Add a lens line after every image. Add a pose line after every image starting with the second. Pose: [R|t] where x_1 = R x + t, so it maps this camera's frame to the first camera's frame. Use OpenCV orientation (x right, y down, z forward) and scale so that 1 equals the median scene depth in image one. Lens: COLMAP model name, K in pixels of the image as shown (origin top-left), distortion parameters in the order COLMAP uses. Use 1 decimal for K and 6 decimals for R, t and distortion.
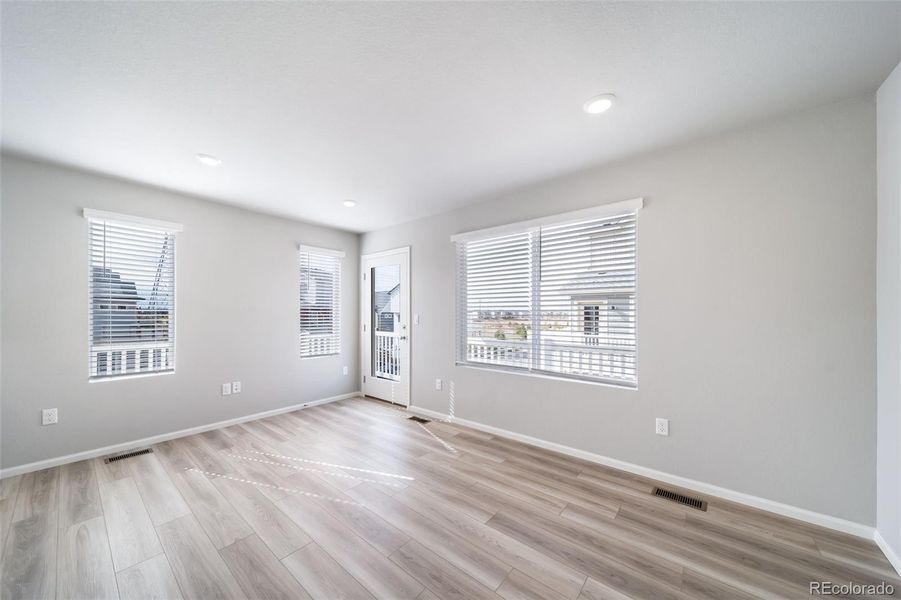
lens RADIAL K [[317.8, 0, 444.8], [0, 317.8, 312.4], [0, 0, 1]] dist [0.006033, -0.000084]
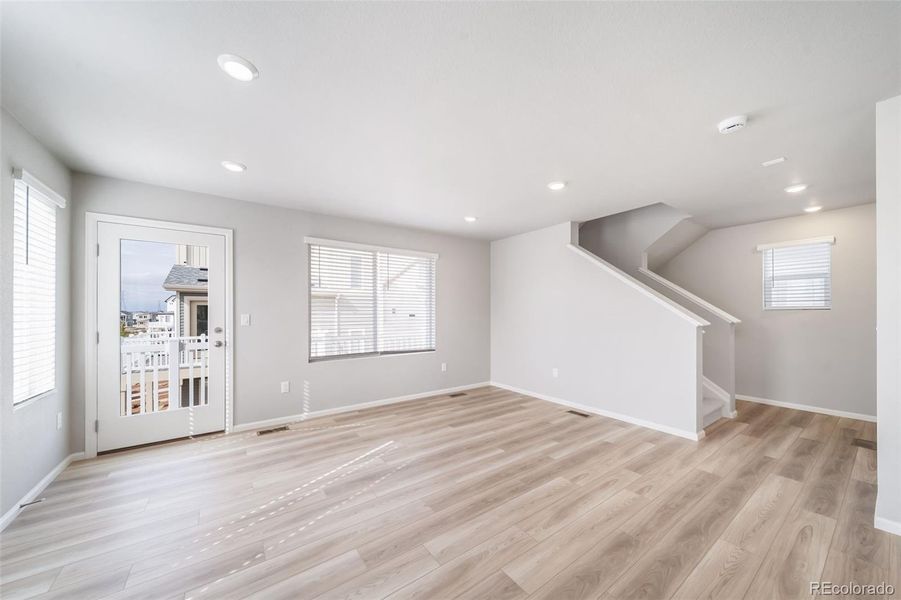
lens RADIAL K [[316.3, 0, 444.3], [0, 316.3, 310.8], [0, 0, 1]] dist [0.005971, -0.000016]
pose [[0.258399, 0.003474, 0.966032, -0.981248], [-0.001905, 0.999993, -0.003087, 0.000291], [-0.966036, -0.001043, 0.258404, 0.355872]]
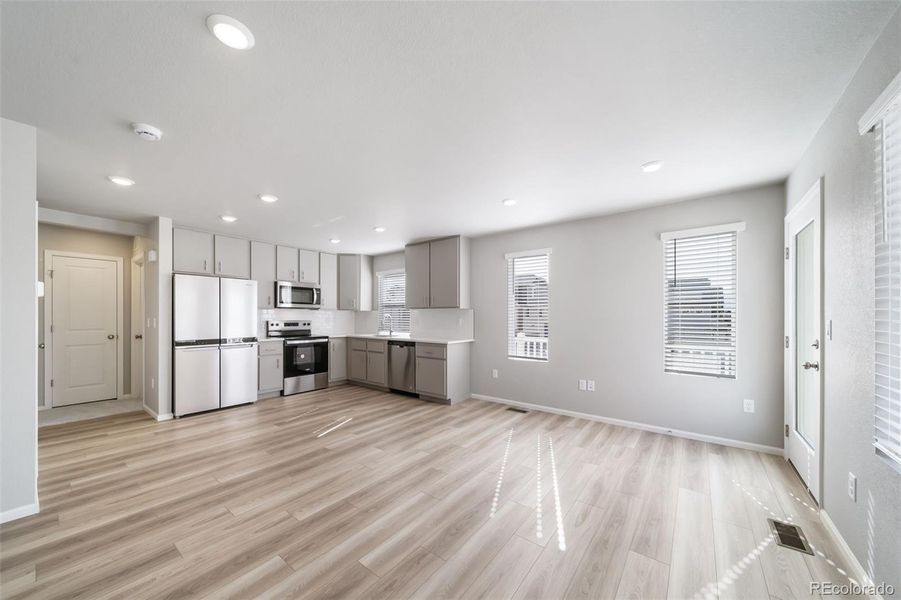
lens RADIAL K [[319.2, 0, 447.1], [0, 319.2, 317.6], [0, 0, 1]] dist [0.001230, -0.000038]
pose [[0.035002, 0.000694, -0.999387, 0.461000], [0.003508, 0.999994, 0.000818, 0.003494], [0.999381, -0.003534, 0.034999, 0.548939]]
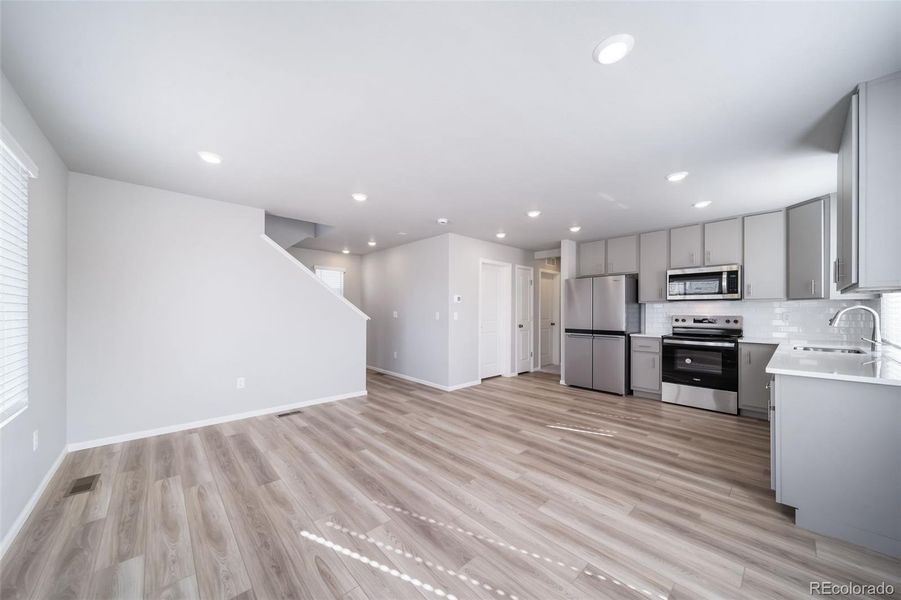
lens RADIAL K [[317.8, 0, 444.8], [0, 317.8, 312.4], [0, 0, 1]] dist [0.006033, -0.000084]
pose [[-0.990616, -0.003392, 0.136634, -0.405215], [-0.003336, 0.999994, 0.000643, 0.006238], [-0.136636, 0.000181, -0.990621, 1.291673]]
